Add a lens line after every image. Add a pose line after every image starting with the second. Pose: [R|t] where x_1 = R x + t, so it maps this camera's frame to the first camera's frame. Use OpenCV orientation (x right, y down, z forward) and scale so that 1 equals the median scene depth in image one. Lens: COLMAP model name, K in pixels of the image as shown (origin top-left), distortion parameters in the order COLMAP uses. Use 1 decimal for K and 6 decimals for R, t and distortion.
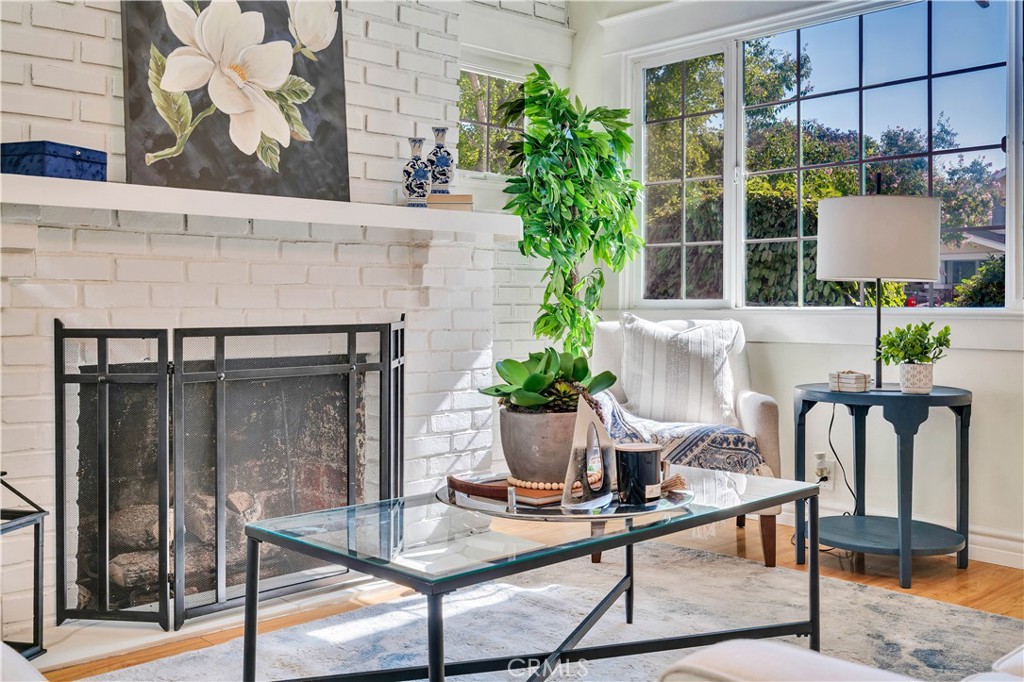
lens RADIAL K [[1023.0, 0, 498.6], [0, 1023.0, 311.9], [0, 0, 1]] dist [0.017105, 0.007586]
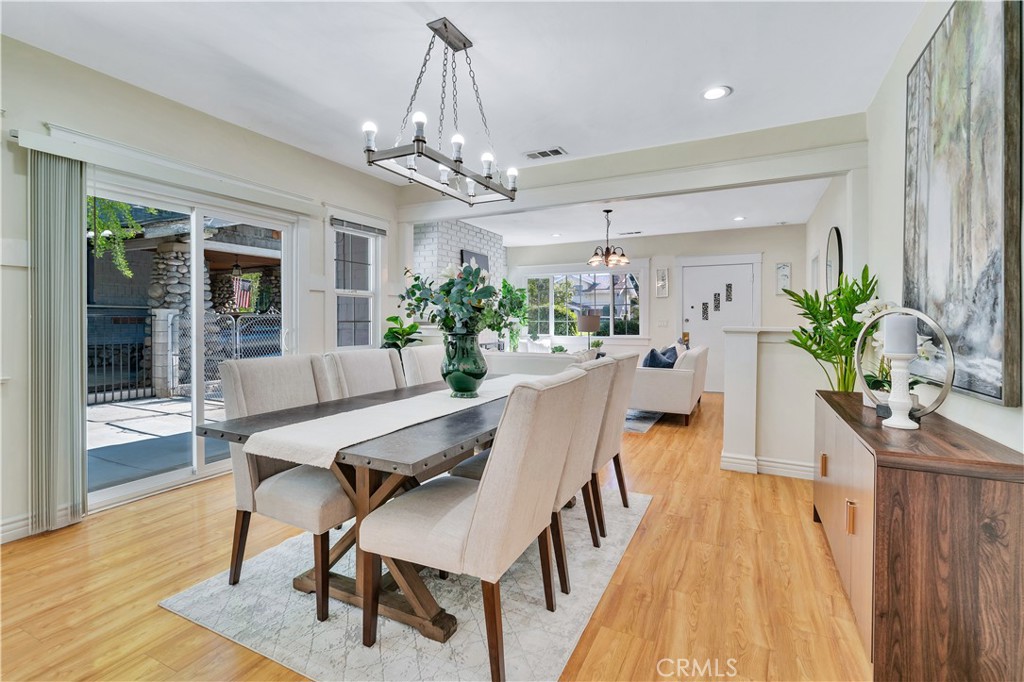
lens RADIAL K [[466.6, 0, 511.0], [0, 466.6, 322.3], [0, 0, 1]] dist [0.000175, 0.000033]
pose [[0.940495, -0.000397, 0.339806, -0.828484], [0.004057, 0.999941, -0.010059, -0.057747], [-0.339782, 0.010839, 0.940442, -1.114659]]
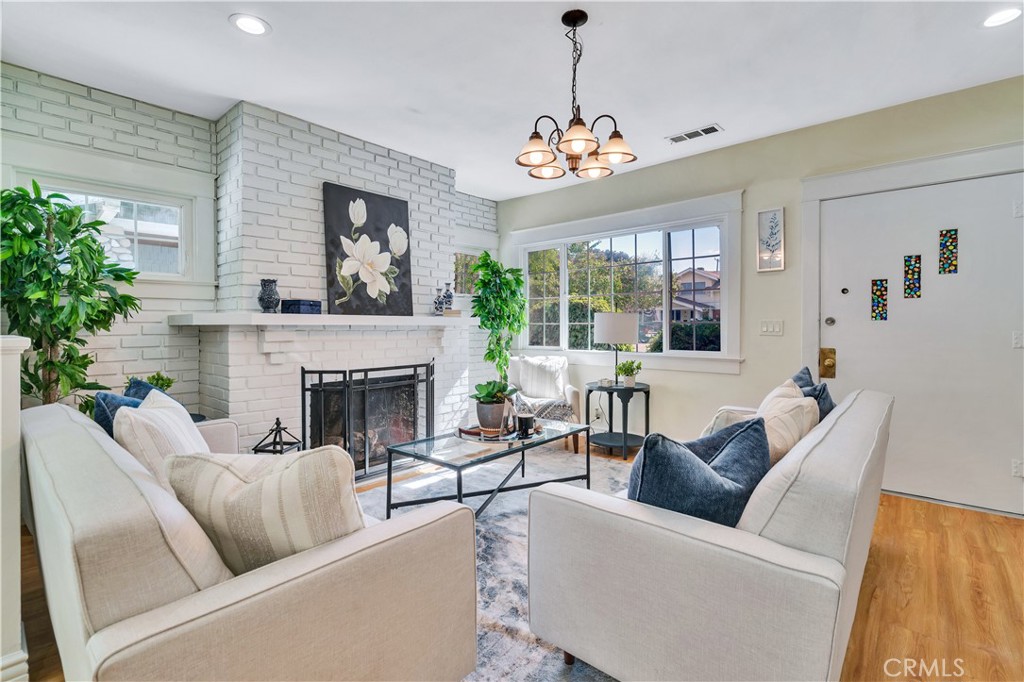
lens RADIAL K [[481.0, 0, 509.6], [0, 481.0, 329.8], [0, 0, 1]] dist [0.001152, 0.000142]
pose [[0.995007, -0.003023, 0.099755, -0.027020], [0.003202, 0.999994, -0.001636, -0.068742], [-0.099749, 0.001948, 0.995011, -0.213774]]
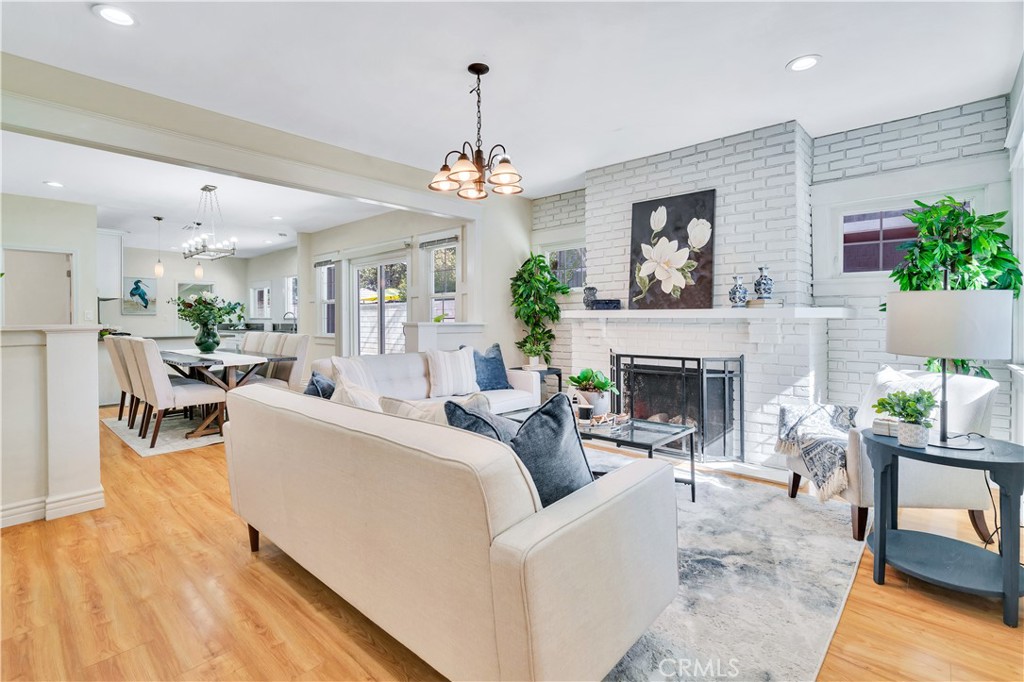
lens RADIAL K [[466.6, 0, 511.0], [0, 466.6, 322.3], [0, 0, 1]] dist [0.000175, 0.000033]
pose [[0.088696, 0.009956, -0.996009, 0.943247], [-0.005977, 0.999937, 0.009463, -0.080347], [0.996041, 0.005114, 0.088750, 0.440915]]
